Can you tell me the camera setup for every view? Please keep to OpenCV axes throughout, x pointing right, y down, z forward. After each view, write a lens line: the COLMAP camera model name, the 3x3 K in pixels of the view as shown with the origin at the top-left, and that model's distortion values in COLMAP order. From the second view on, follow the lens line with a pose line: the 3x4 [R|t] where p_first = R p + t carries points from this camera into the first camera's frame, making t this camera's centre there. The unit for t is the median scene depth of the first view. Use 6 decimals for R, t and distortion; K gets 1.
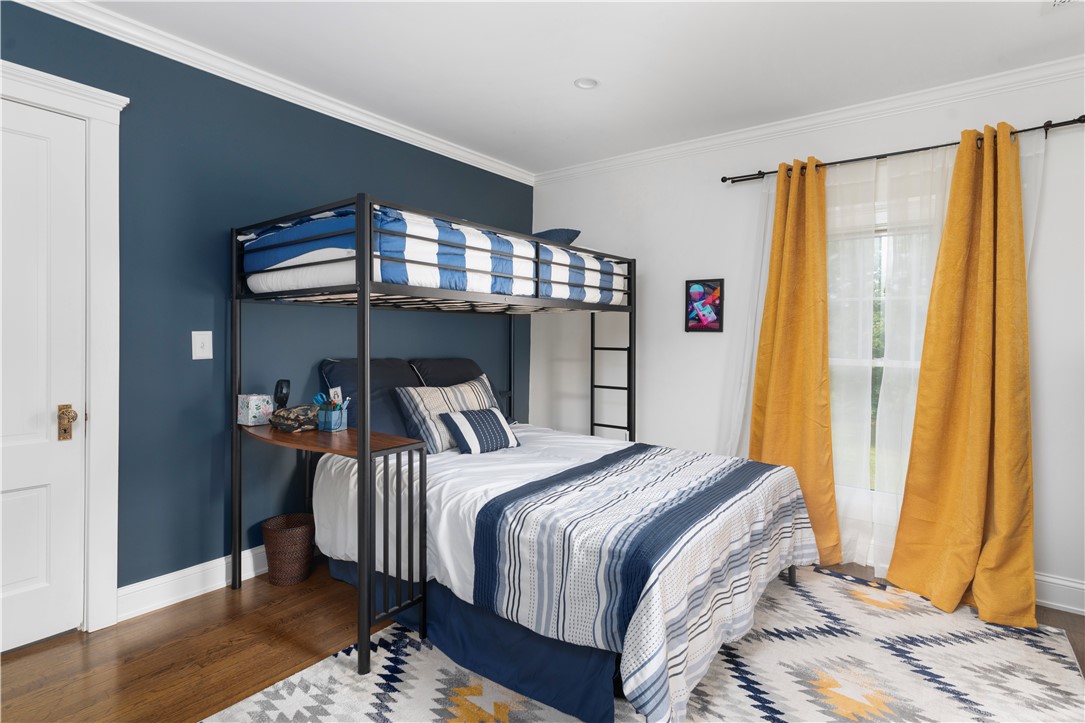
lens RADIAL K [[527.2, 0, 541.1], [0, 527.2, 350.2], [0, 0, 1]] dist [0.013268, 0.002569]
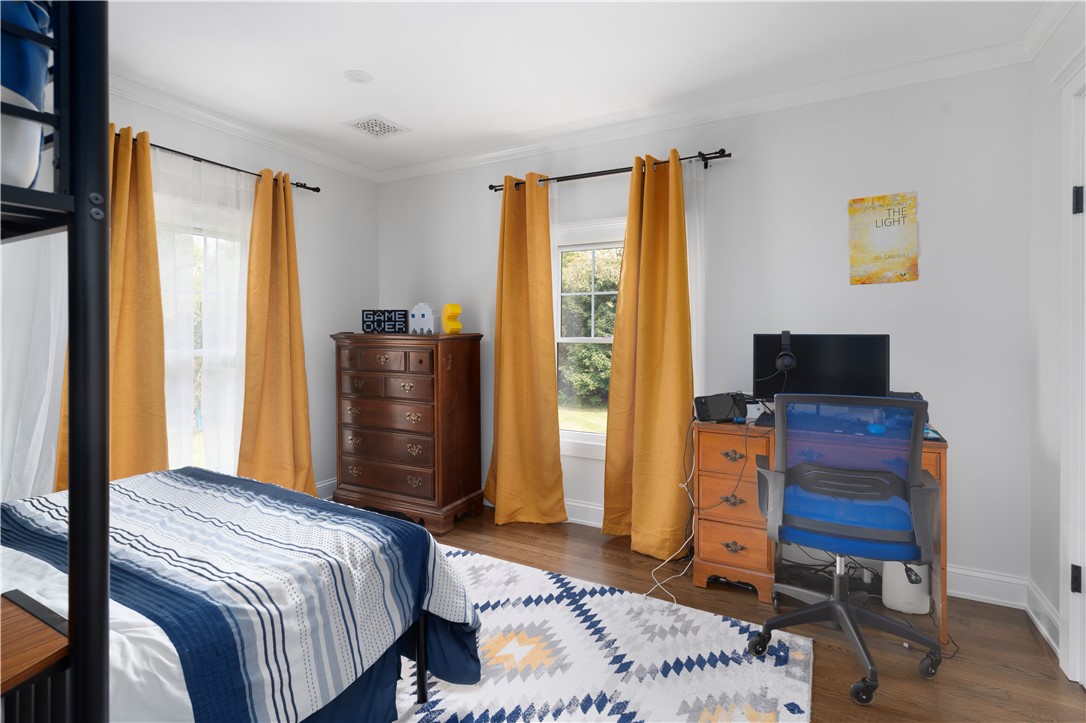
lens RADIAL K [[527.7, 0, 543.6], [0, 527.7, 331.3], [0, 0, 1]] dist [0.013268, 0.002569]
pose [[-0.156853, -0.010074, 0.987571, -0.569521], [0.014521, 0.999816, 0.012505, -0.024097], [-0.987515, 0.016302, -0.156678, 0.530528]]
